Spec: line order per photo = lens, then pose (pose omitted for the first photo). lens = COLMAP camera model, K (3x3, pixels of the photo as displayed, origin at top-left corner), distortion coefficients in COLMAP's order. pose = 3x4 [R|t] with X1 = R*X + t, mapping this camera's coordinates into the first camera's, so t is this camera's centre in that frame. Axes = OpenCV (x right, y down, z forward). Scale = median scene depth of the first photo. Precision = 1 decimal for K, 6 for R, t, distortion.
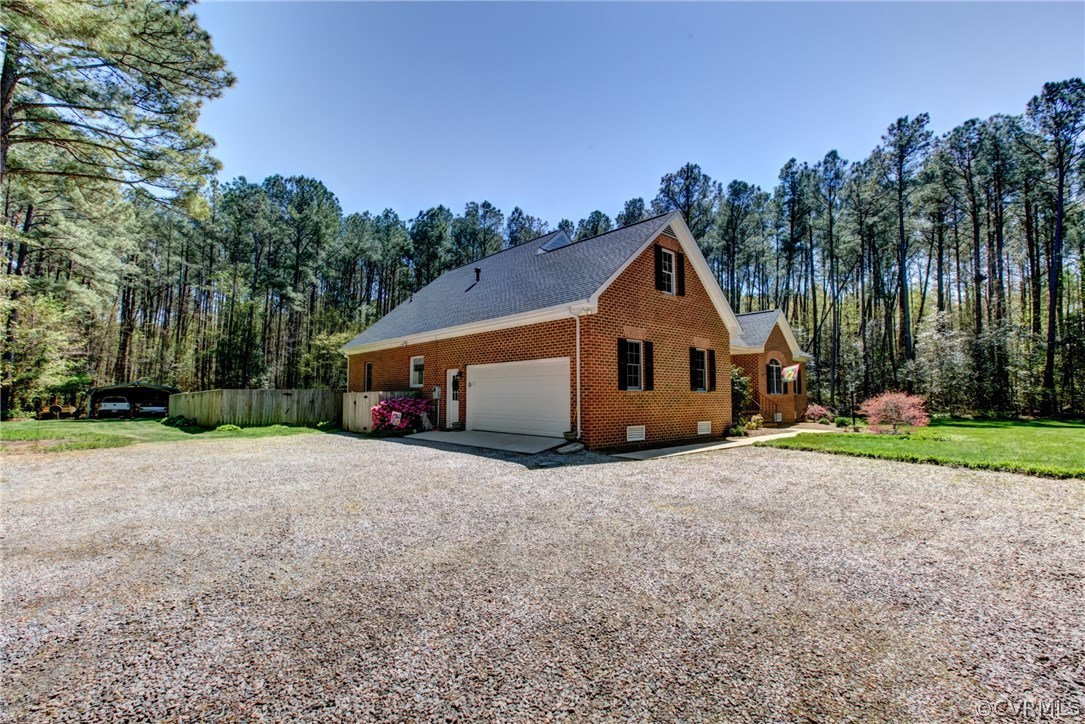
lens RADIAL K [[490.0, 0, 542.5], [0, 490.0, 362.0], [0, 0, 1]] dist [-0.036388, 0.018348]
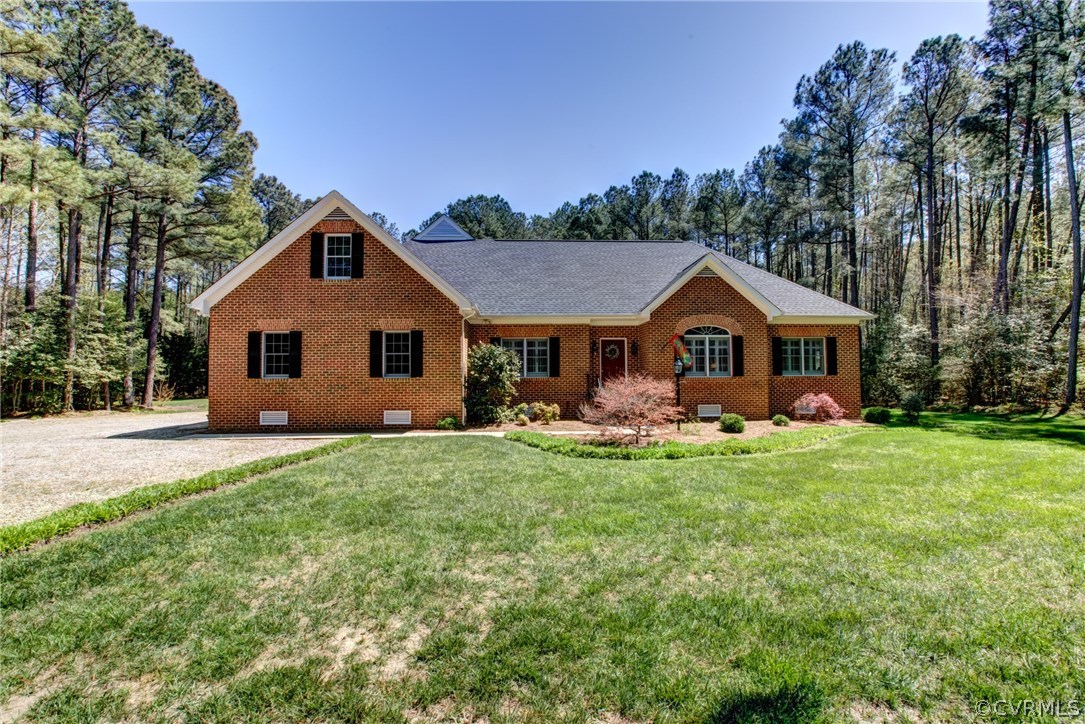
lens RADIAL K [[490.0, 0, 542.5], [0, 490.0, 362.0], [0, 0, 1]] dist [-0.036388, 0.018348]
pose [[0.769457, -0.026553, -0.638147, 1.228703], [0.052019, 0.998421, 0.021179, 0.028442], [0.636577, -0.049492, 0.769623, 0.517210]]
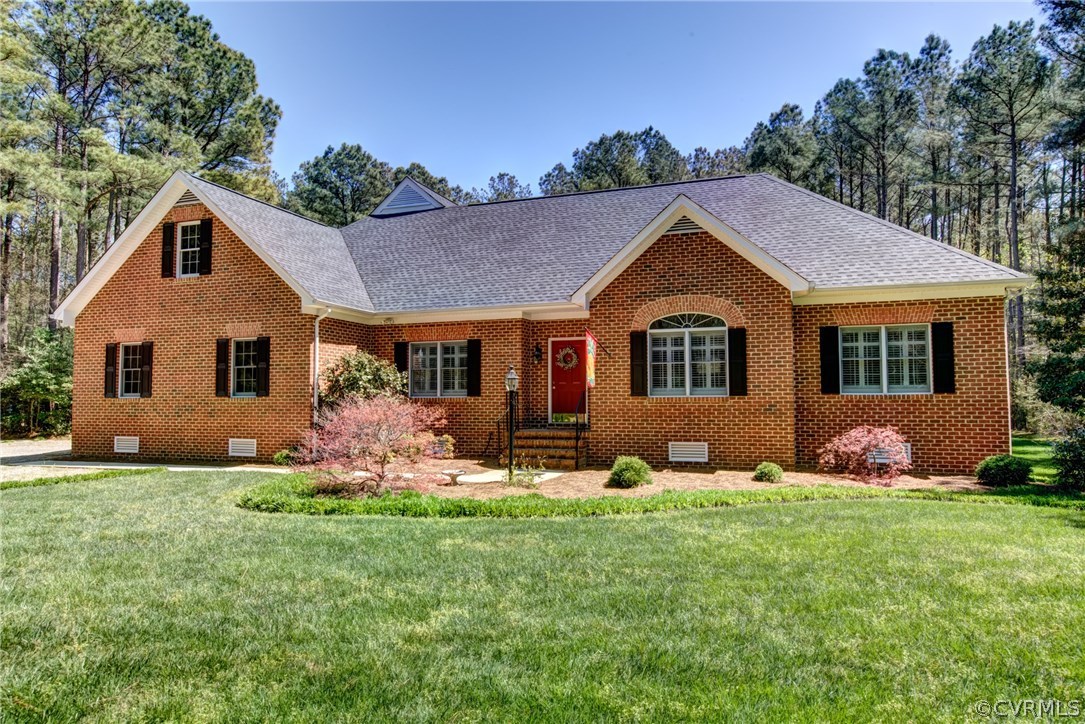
lens RADIAL K [[705.9, 0, 543.5], [0, 705.9, 362.7], [0, 0, 1]] dist [0.003299, 0.016399]
pose [[0.466297, -0.045085, -0.883479, 1.601930], [0.068149, 0.997563, -0.014938, 0.060721], [0.882000, -0.053242, 0.468233, 0.991761]]
